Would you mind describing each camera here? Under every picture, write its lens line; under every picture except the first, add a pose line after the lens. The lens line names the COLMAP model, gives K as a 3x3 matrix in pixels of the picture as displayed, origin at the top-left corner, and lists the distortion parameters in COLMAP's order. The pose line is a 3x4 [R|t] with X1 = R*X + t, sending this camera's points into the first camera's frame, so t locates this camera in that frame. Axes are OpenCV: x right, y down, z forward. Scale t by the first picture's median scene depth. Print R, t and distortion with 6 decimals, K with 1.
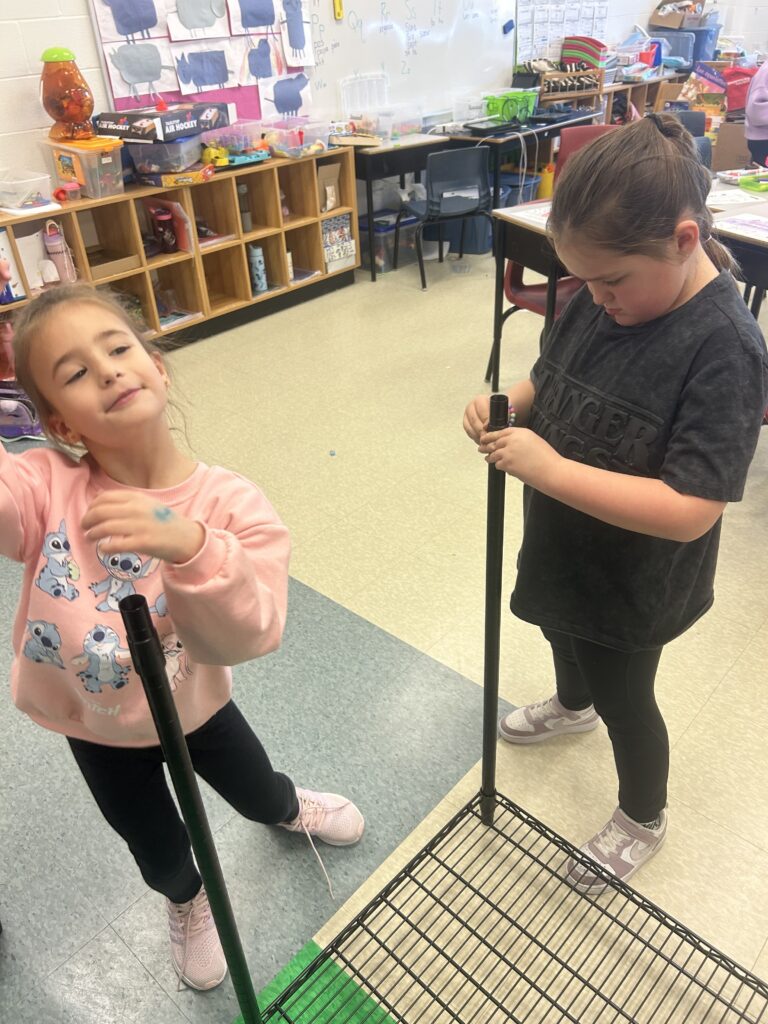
lens RADIAL K [[766.6, 0, 378.7], [0, 766.6, 516.1], [0, 0, 1]] dist [0.029802, -0.041318]
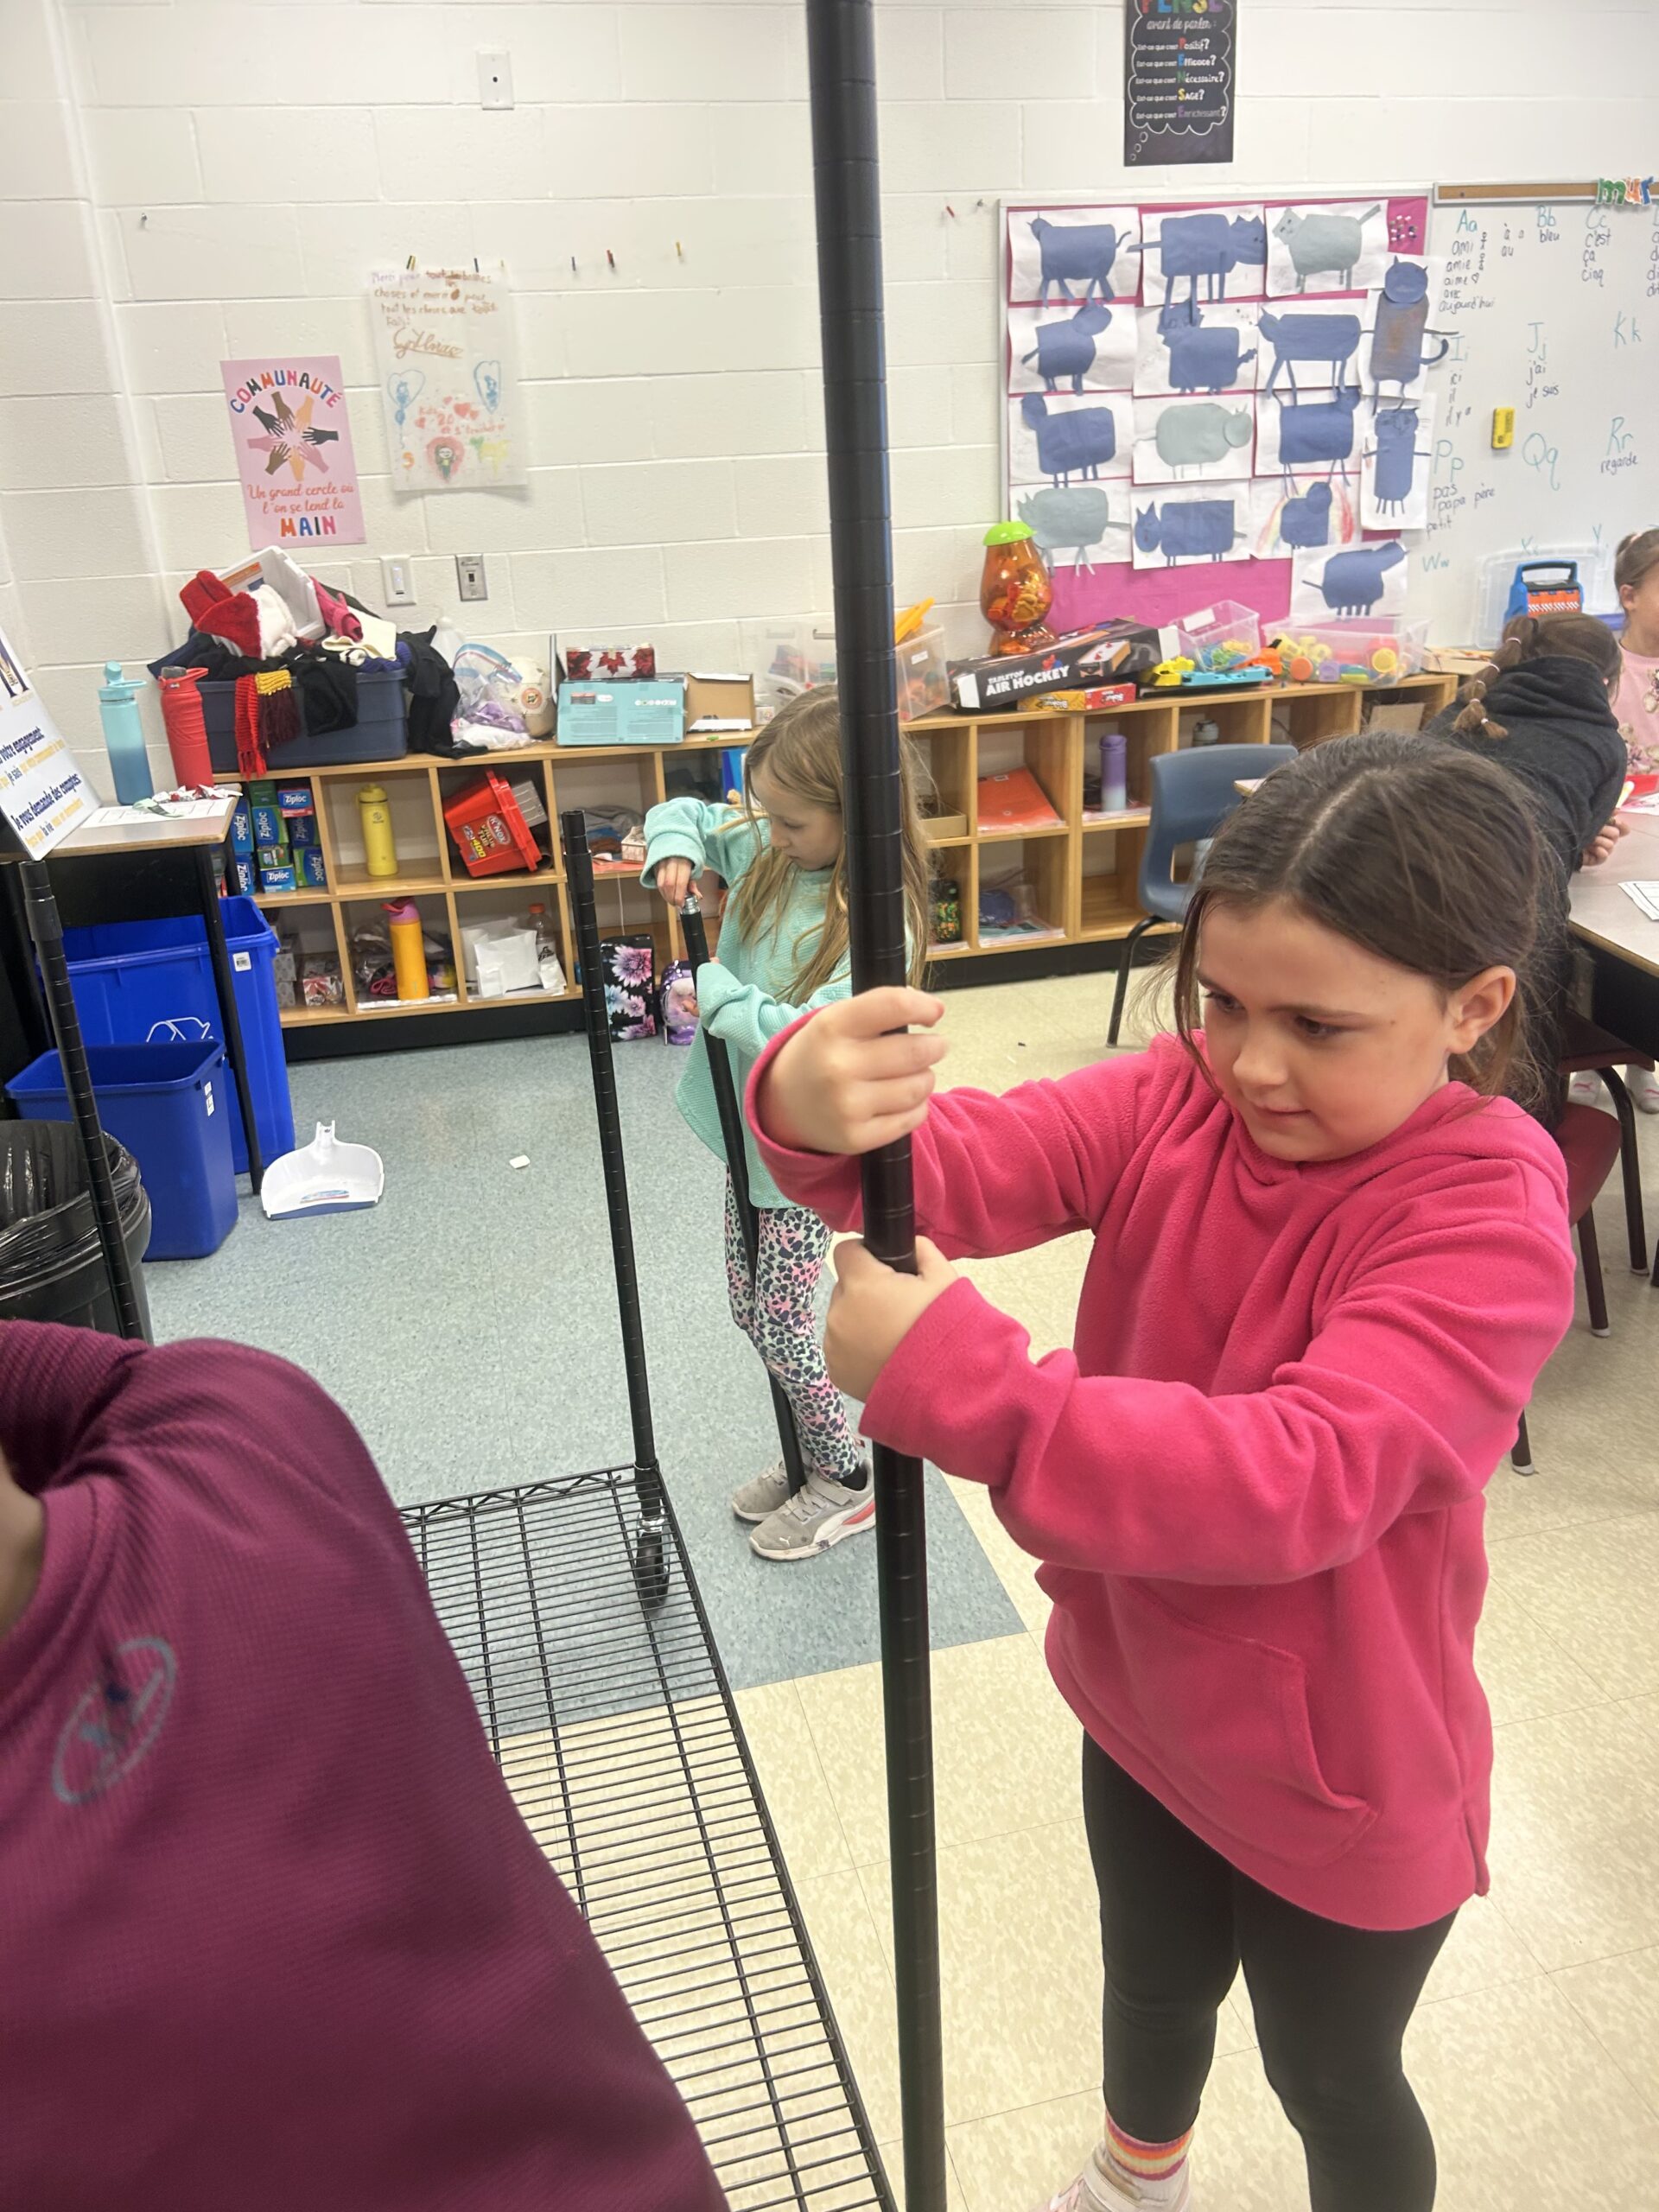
lens RADIAL K [[1655.9, 0, 800.9], [0, 1655.9, 1103.9], [0, 0, 1]] dist [0.029802, -0.041318]
pose [[0.821850, 0.212507, -0.528587, 0.272174], [-0.307326, 0.946620, -0.097264, 0.029118], [0.479702, 0.242385, 0.843289, -0.069642]]
